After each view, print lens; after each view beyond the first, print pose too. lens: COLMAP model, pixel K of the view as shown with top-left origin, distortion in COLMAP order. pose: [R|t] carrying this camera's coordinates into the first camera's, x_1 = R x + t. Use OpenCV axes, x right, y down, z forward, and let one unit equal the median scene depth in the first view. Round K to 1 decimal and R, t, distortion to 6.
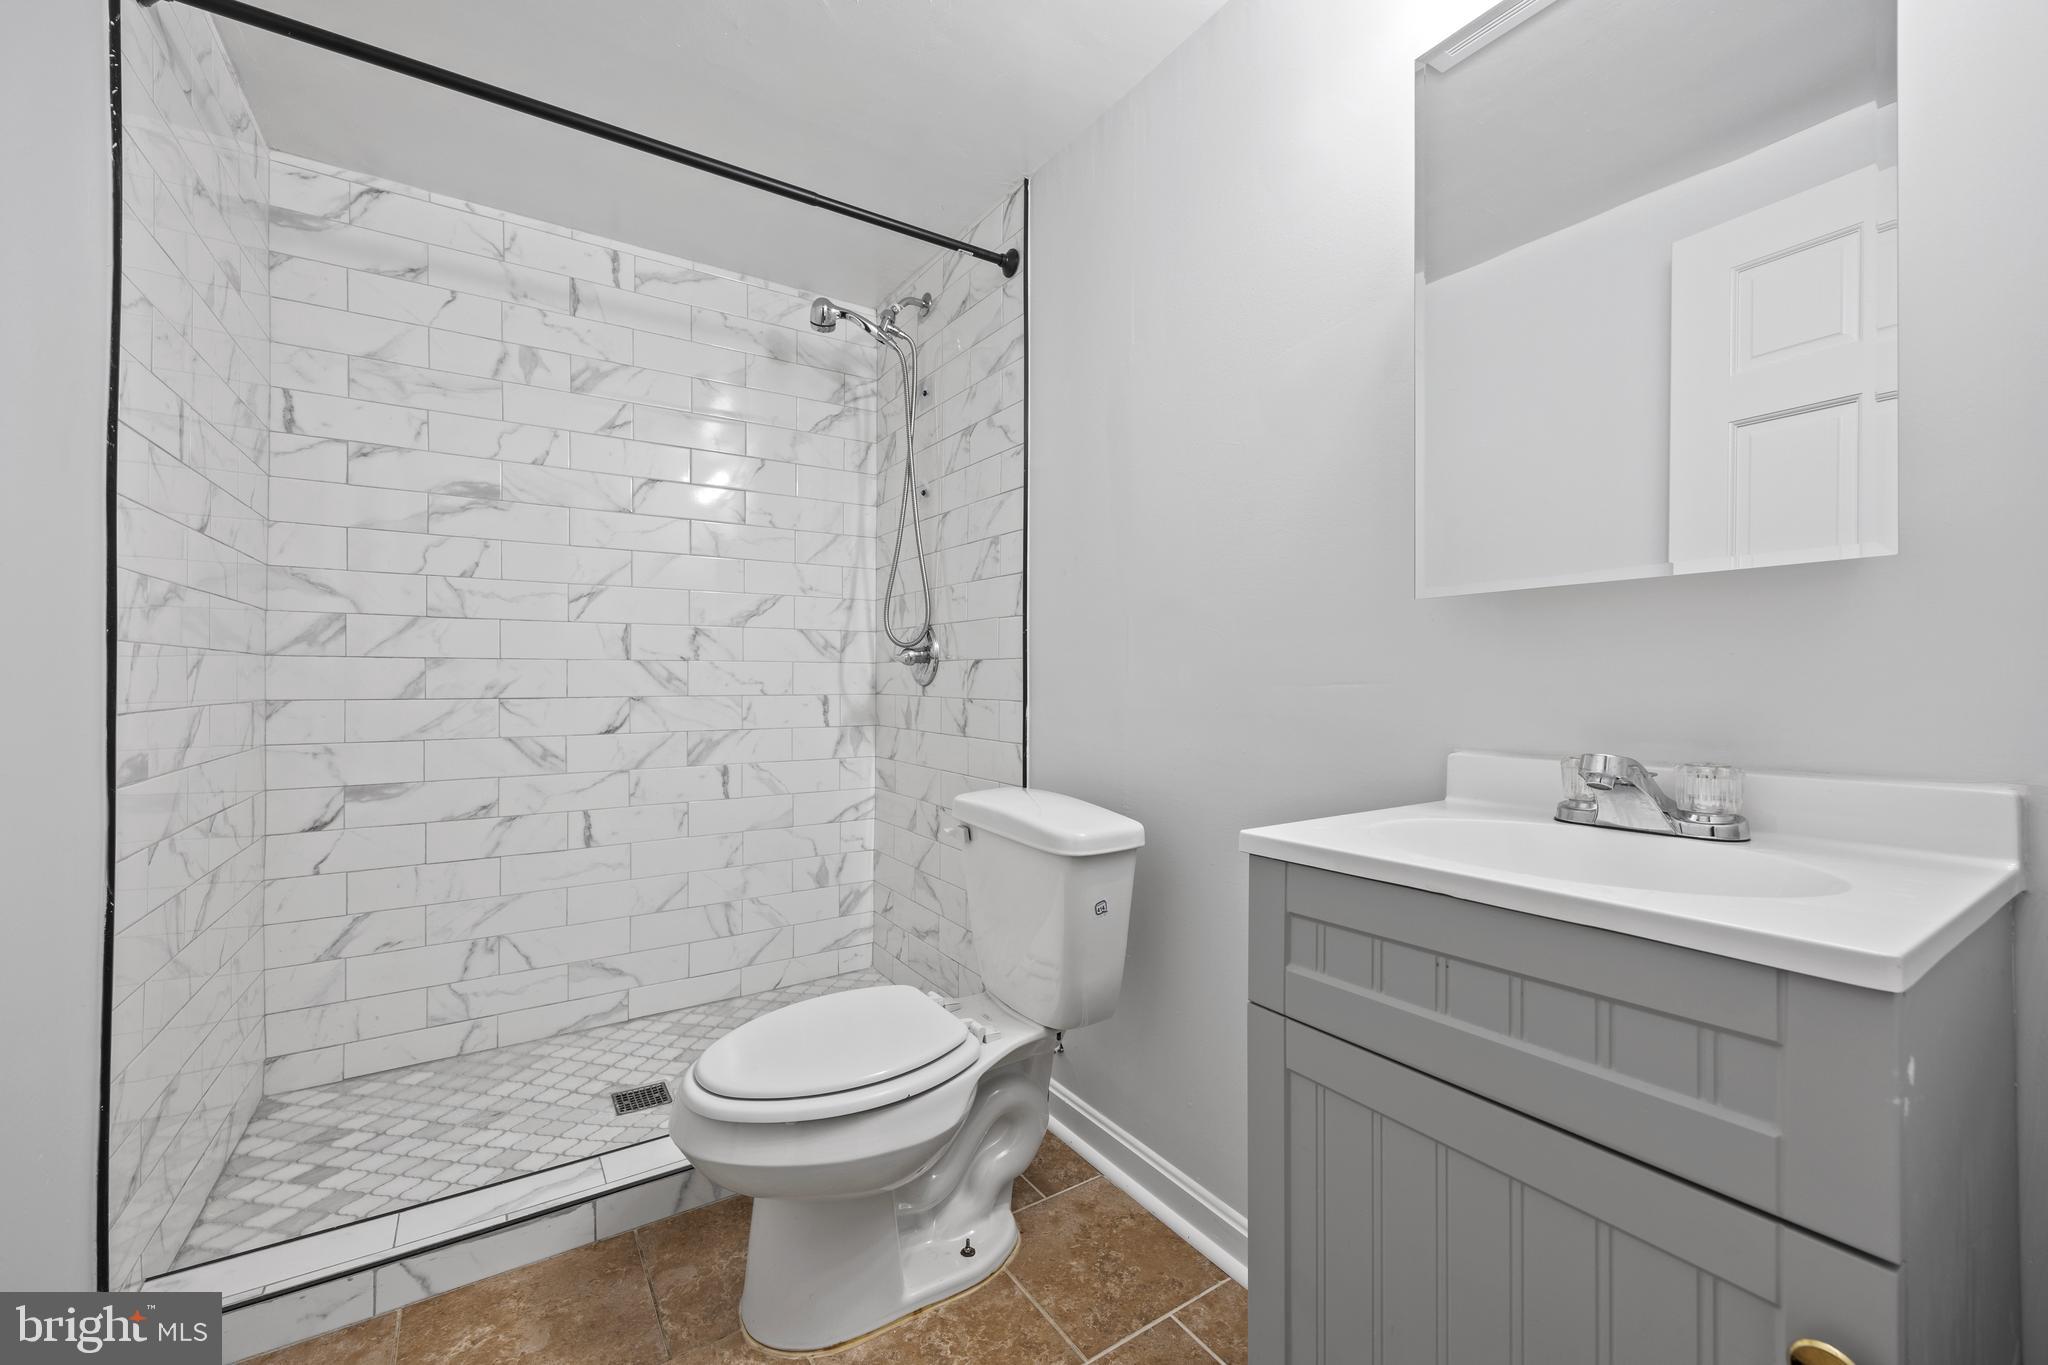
lens RADIAL K [[785.1, 0, 1021.3], [0, 785.1, 681.8], [0, 0, 1]] dist [-0.002228, 0.000021]
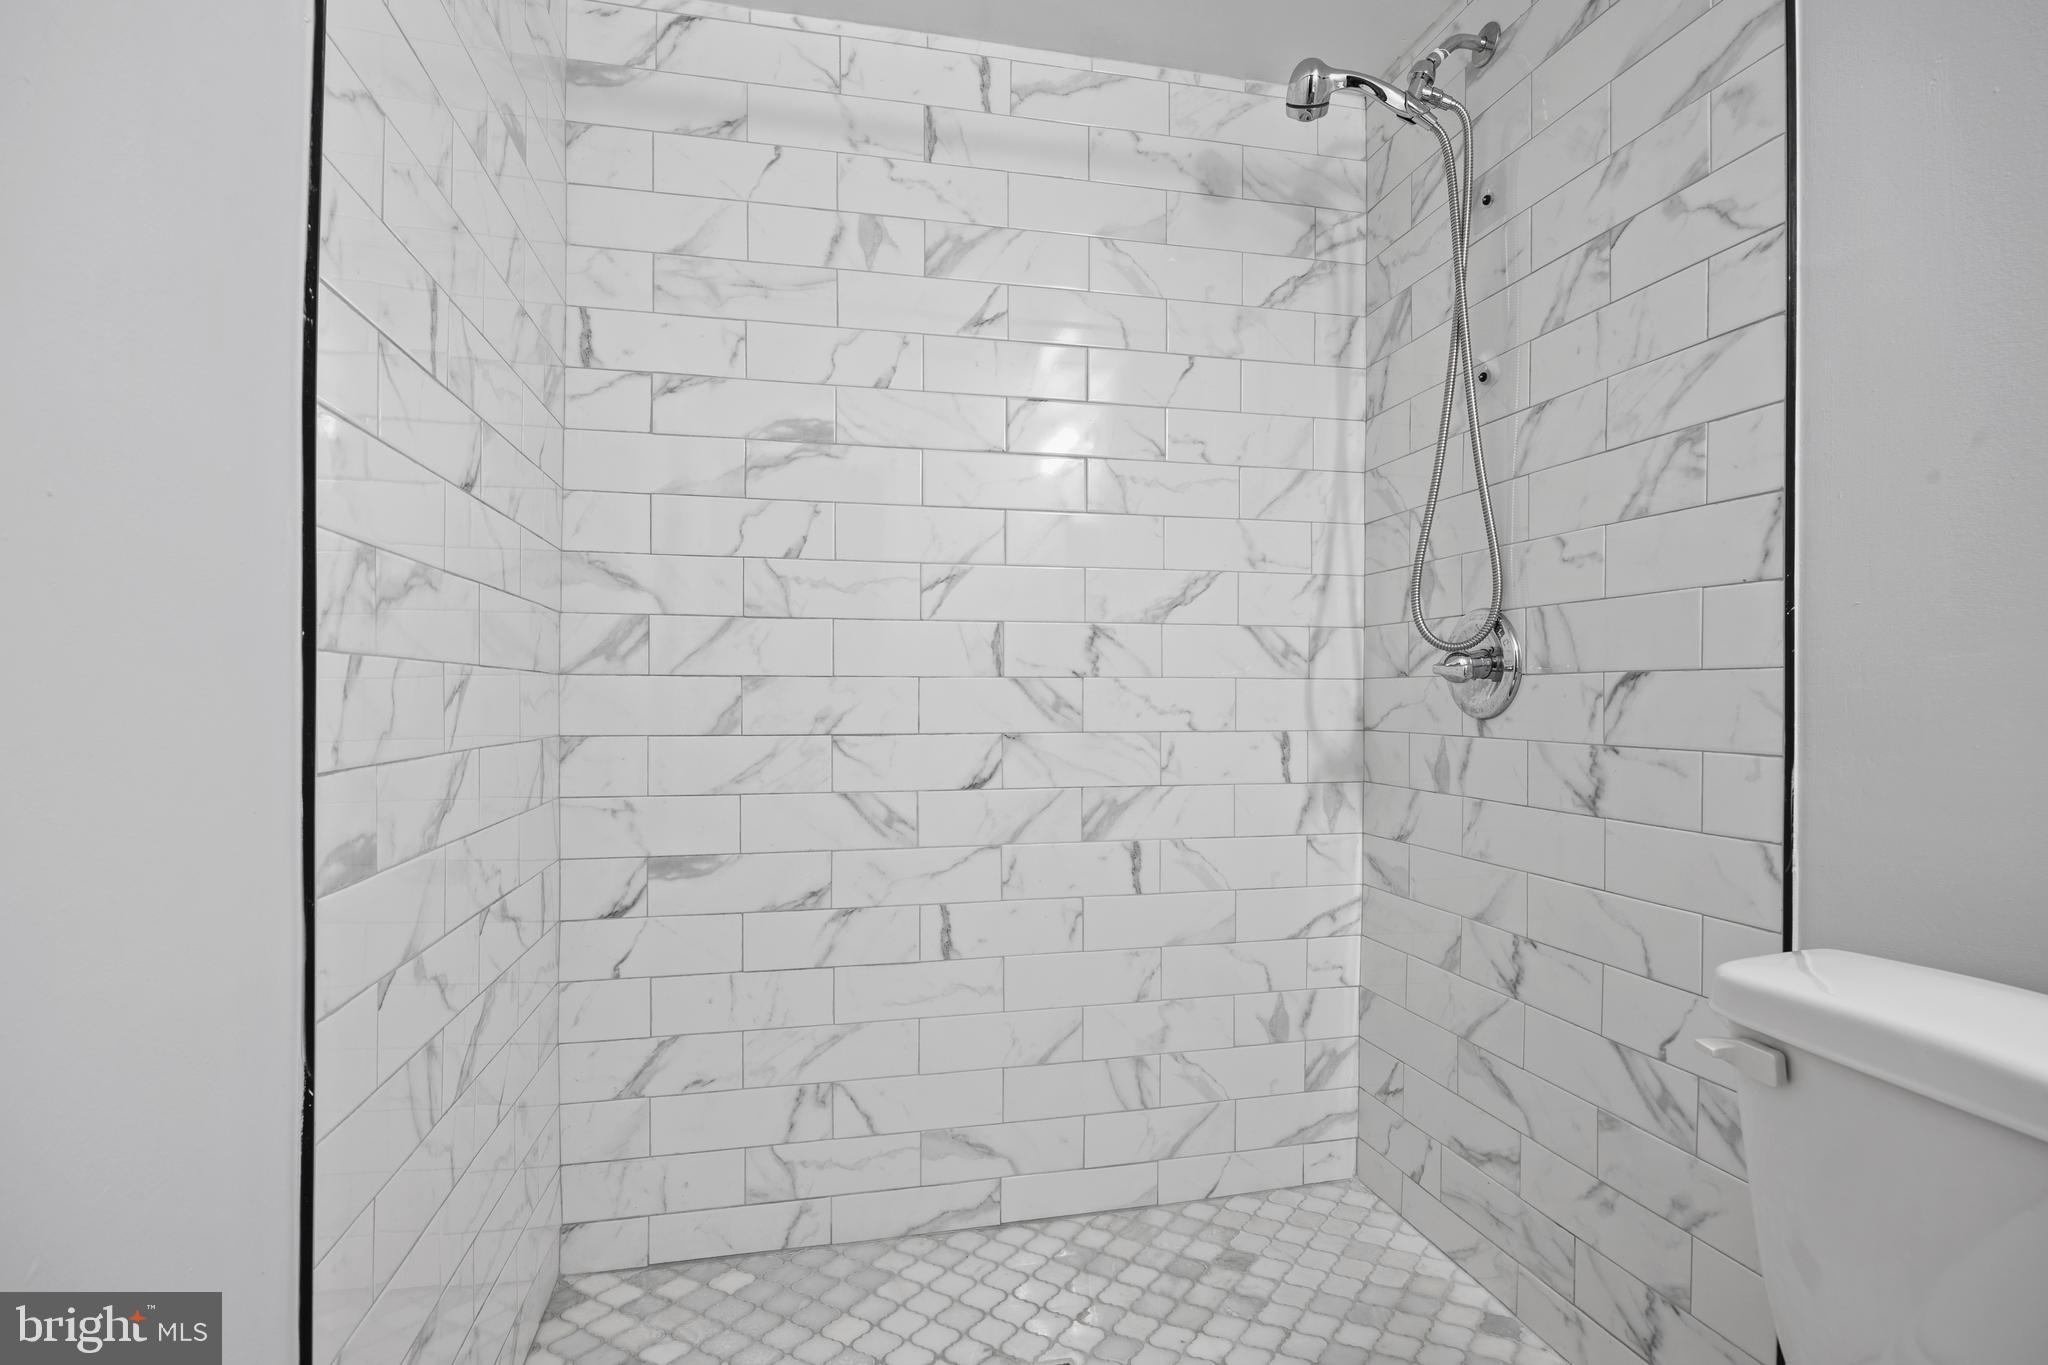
lens RADIAL K [[919.9, 0, 1028.1], [0, 919.9, 703.1], [0, 0, 1]] dist [-0.020680, 0.000706]
pose [[0.942211, 0.001885, -0.335016, -0.239961], [-0.001051, 0.999996, 0.002672, -0.008673], [0.335020, -0.002166, 0.942209, 0.307479]]
